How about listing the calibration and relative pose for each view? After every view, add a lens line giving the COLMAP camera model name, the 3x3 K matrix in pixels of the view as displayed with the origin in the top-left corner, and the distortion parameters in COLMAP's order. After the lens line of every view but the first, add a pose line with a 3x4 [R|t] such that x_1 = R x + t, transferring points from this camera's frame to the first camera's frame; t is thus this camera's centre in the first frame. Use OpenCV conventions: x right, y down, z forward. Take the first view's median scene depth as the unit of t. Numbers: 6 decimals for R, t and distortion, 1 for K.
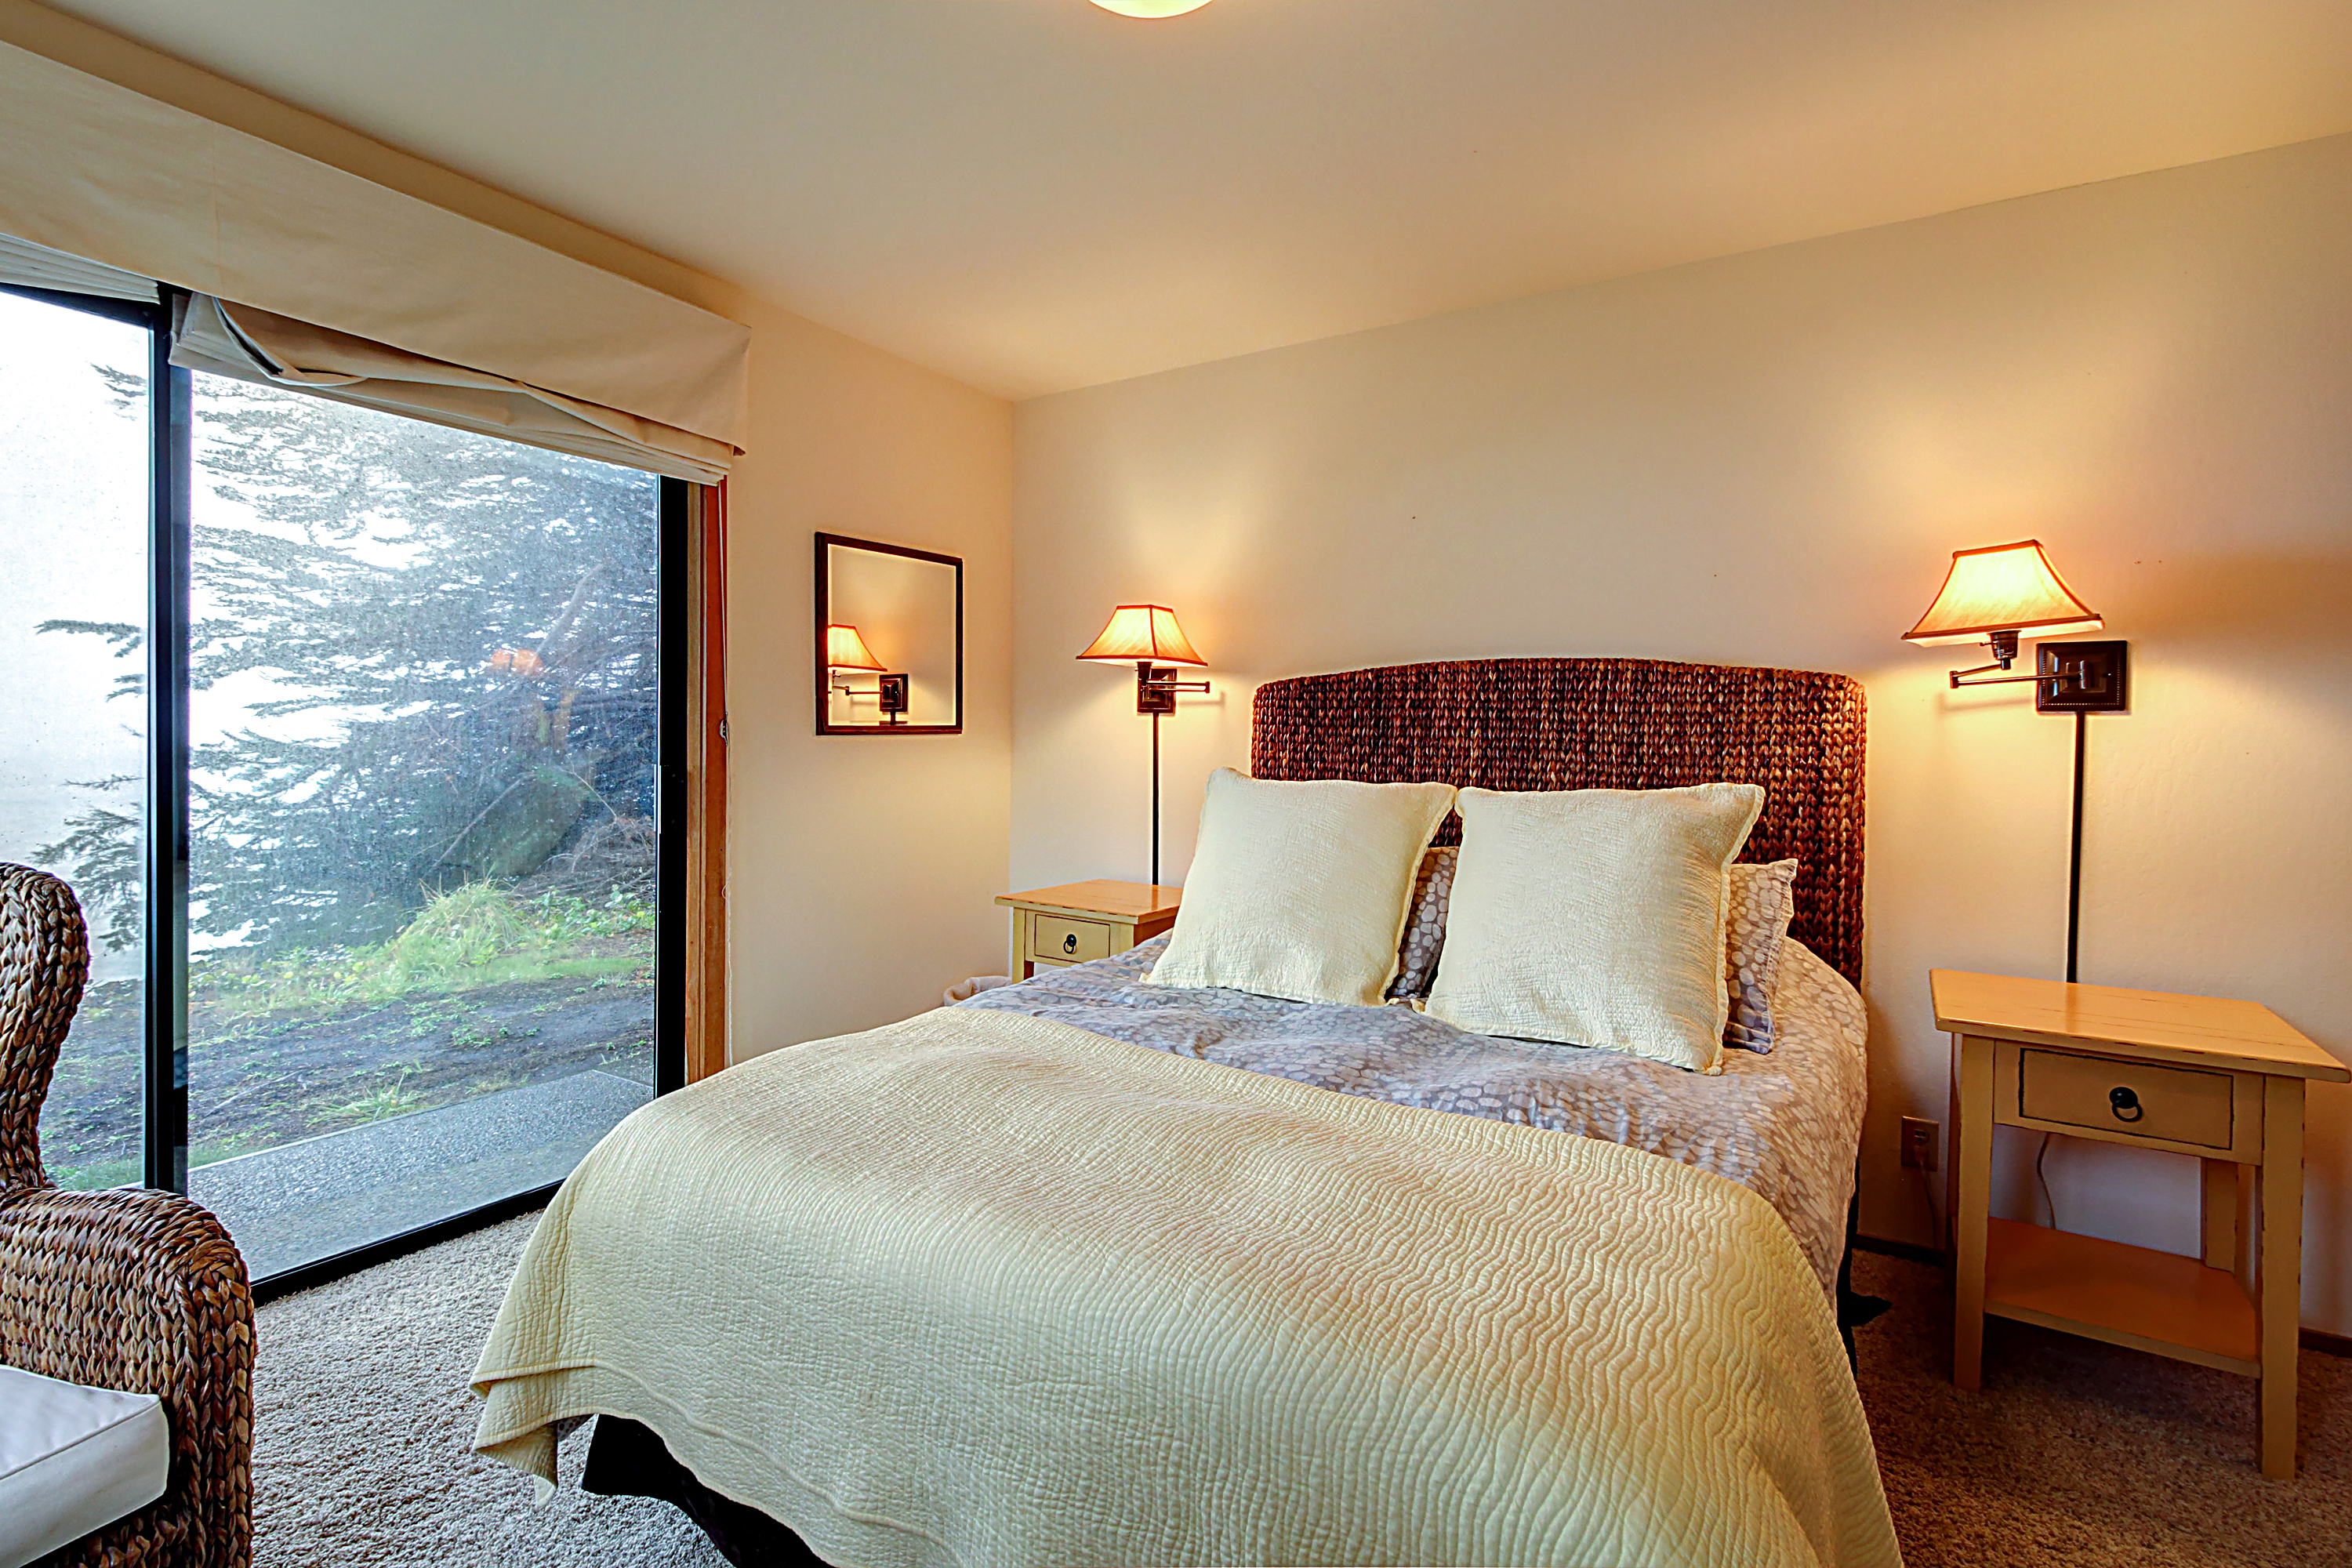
lens RADIAL K [[1103.6, 0, 1189.7], [0, 1103.6, 744.6], [0, 0, 1]] dist [-0.001649, -0.006451]
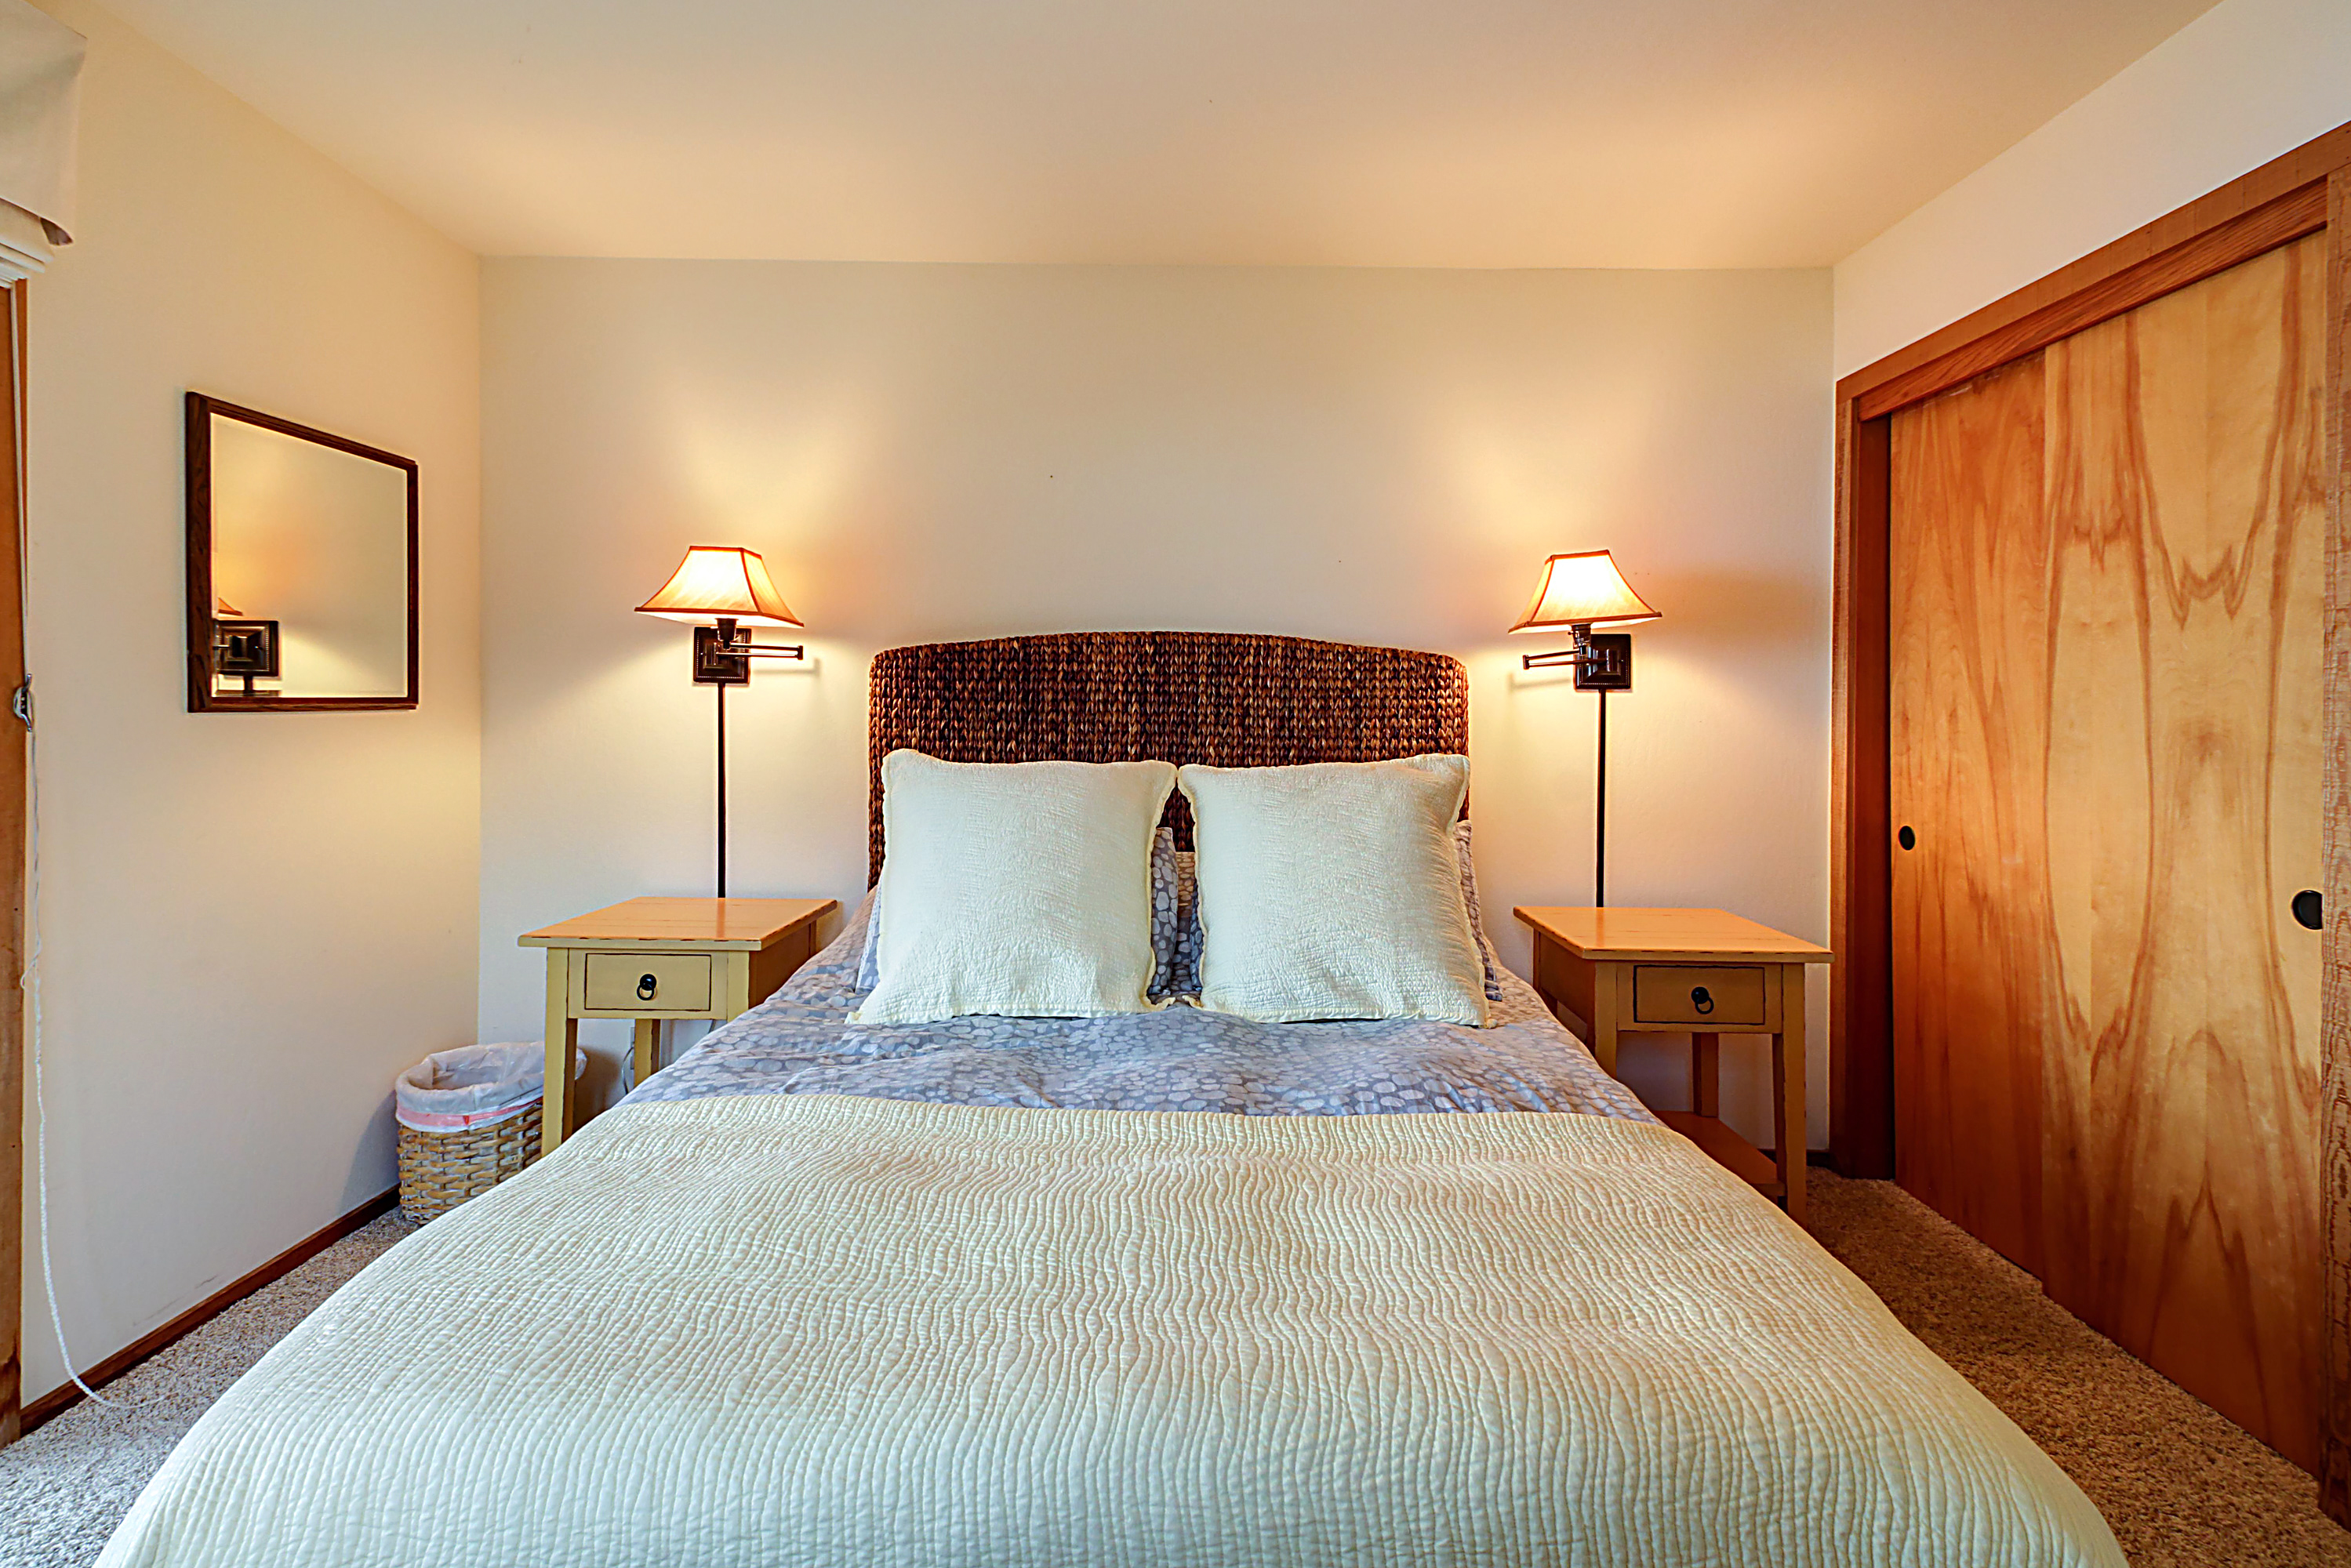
lens RADIAL K [[1103.0, 0, 1187.4], [0, 1103.0, 718.5], [0, 0, 1]] dist [-0.001649, -0.006451]
pose [[0.837162, -0.005055, 0.546931, -0.258246], [0.006414, 0.999979, -0.000574, 0.000066], [-0.546917, 0.003988, 0.837177, 0.197173]]
